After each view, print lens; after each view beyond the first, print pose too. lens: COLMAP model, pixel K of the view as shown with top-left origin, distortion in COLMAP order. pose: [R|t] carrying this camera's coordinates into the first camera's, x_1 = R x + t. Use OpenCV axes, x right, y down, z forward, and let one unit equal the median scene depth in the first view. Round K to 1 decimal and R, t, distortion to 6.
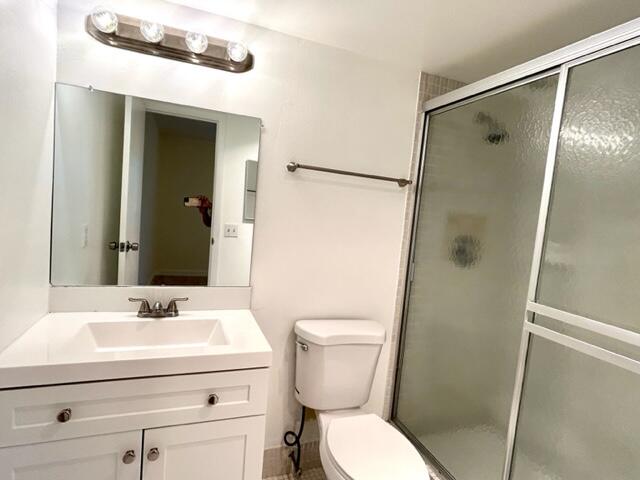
lens RADIAL K [[346.8, 0, 316.7], [0, 346.8, 240.5], [0, 0, 1]] dist [0.006282, -0.001596]
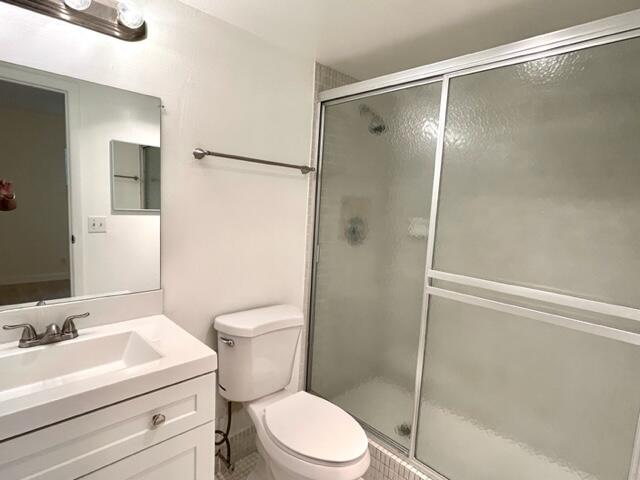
lens RADIAL K [[346.8, 0, 316.0], [0, 346.8, 240.3], [0, 0, 1]] dist [0.006282, -0.001596]
pose [[0.916606, -0.084925, 0.390668, -0.161597], [0.063732, 0.995721, 0.066920, -0.025163], [-0.394680, -0.036441, 0.918096, 0.025524]]
